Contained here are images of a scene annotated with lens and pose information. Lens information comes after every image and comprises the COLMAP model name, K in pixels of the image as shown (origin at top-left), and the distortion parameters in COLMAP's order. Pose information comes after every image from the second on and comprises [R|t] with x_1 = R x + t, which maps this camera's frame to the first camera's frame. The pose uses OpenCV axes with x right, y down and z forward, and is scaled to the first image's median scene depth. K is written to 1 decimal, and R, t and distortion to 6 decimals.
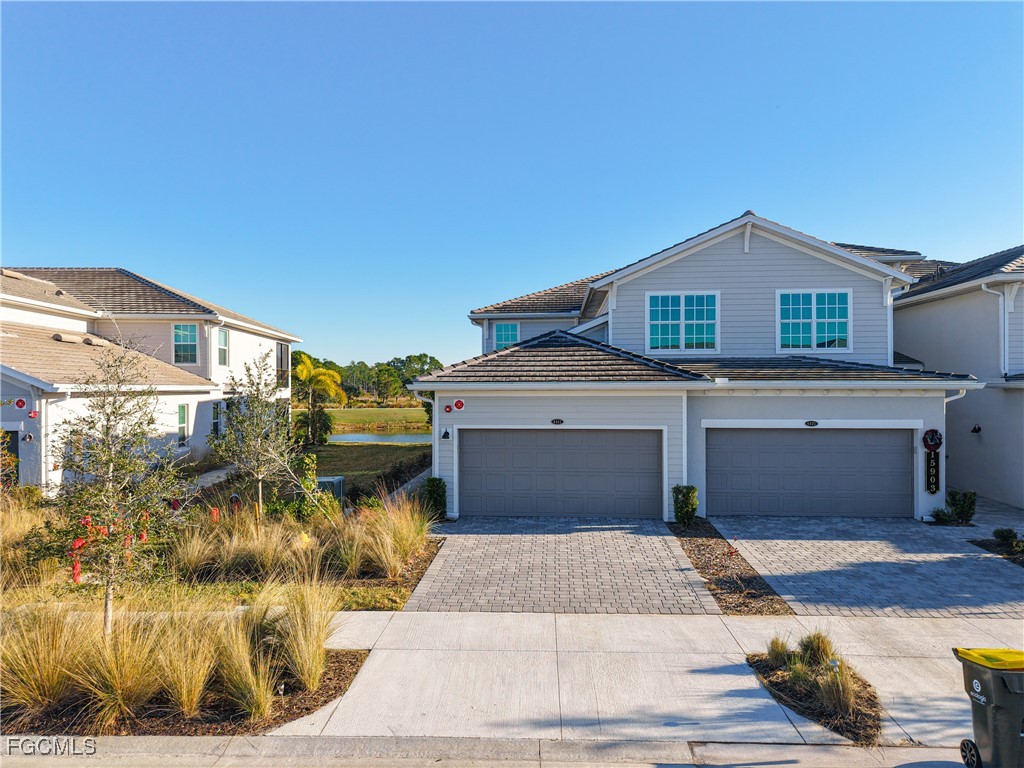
lens RADIAL K [[709.1, 0, 508.9], [0, 709.1, 390.8], [0, 0, 1]] dist [0.013283, -0.015015]
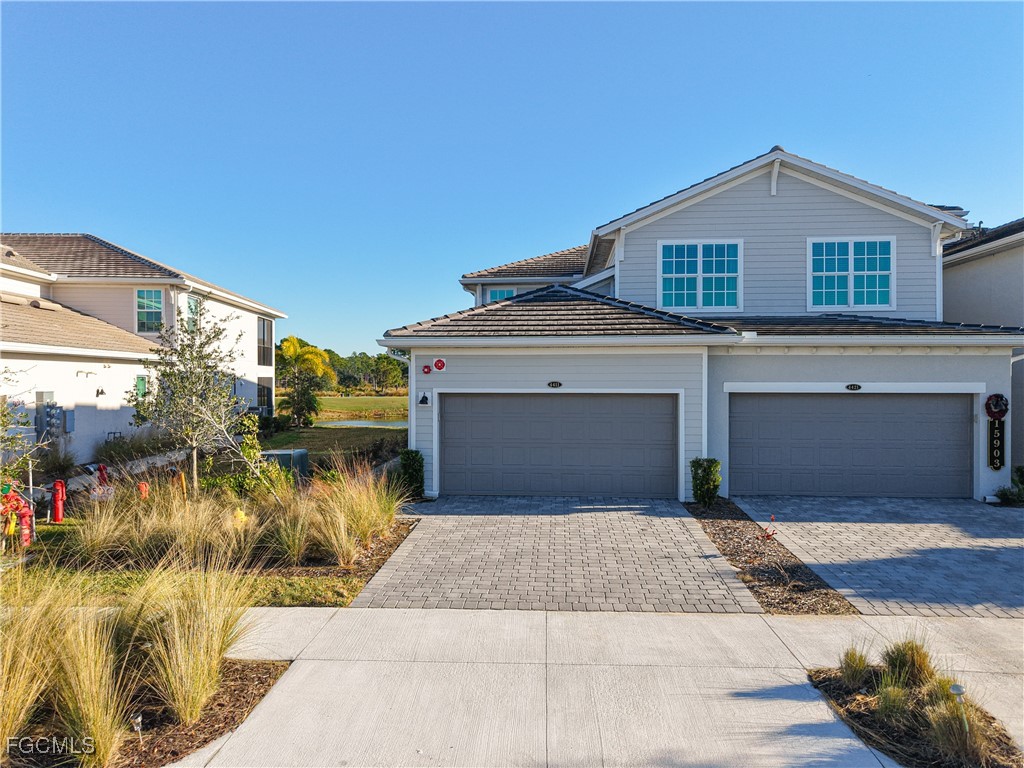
lens RADIAL K [[709.1, 0, 513.3], [0, 709.1, 384.1], [0, 0, 1]] dist [0.013283, -0.015015]
pose [[0.999991, 0.003987, 0.001390, 0.017923], [-0.003987, 0.999992, -0.000222, 0.045058], [-0.001391, 0.000216, 0.999999, 0.153260]]
